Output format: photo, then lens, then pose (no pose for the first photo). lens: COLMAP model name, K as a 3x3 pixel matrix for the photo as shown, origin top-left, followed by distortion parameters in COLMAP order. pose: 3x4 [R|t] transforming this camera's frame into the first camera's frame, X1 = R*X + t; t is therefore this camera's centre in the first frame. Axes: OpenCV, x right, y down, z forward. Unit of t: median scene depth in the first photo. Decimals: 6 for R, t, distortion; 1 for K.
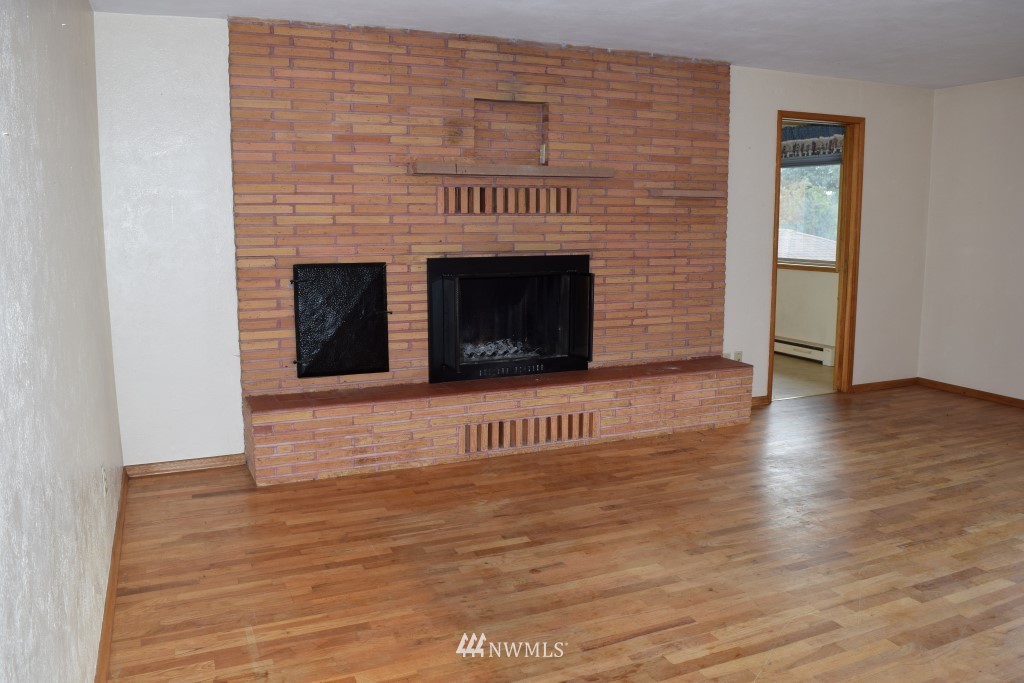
lens RADIAL K [[804.4, 0, 513.1], [0, 804.4, 335.2], [0, 0, 1]] dist [-0.098990, 0.027327]
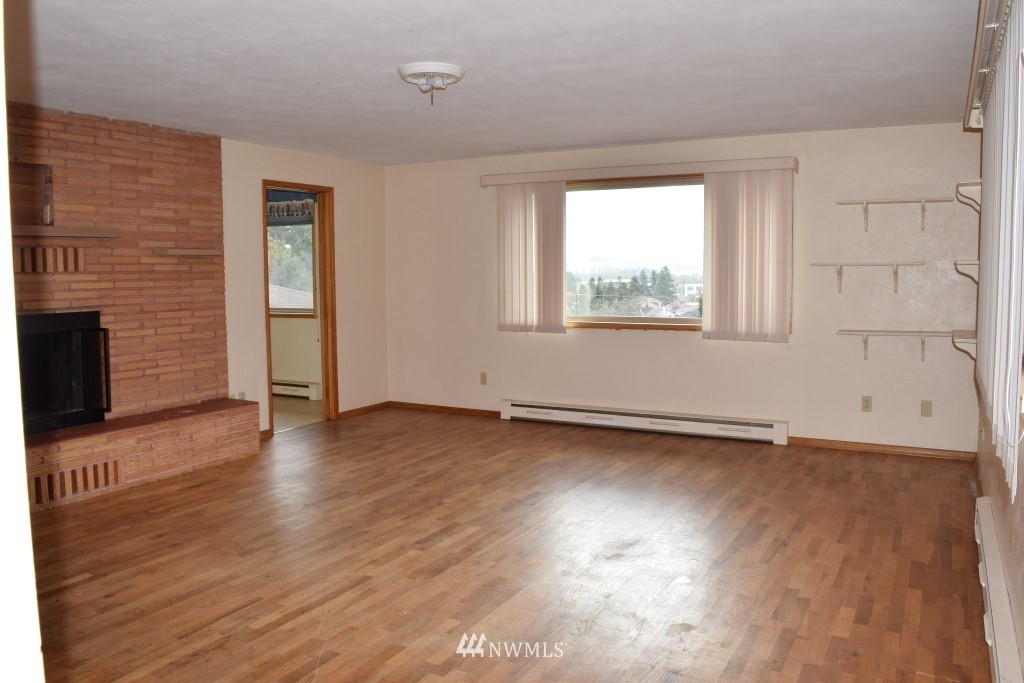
lens RADIAL K [[804.4, 0, 513.1], [0, 804.4, 335.2], [0, 0, 1]] dist [-0.098990, 0.027327]
pose [[0.792749, -0.053137, 0.607228, -0.101404], [0.092186, 0.995186, -0.033264, 0.015323], [-0.602537, 0.082348, 0.793831, -0.135578]]
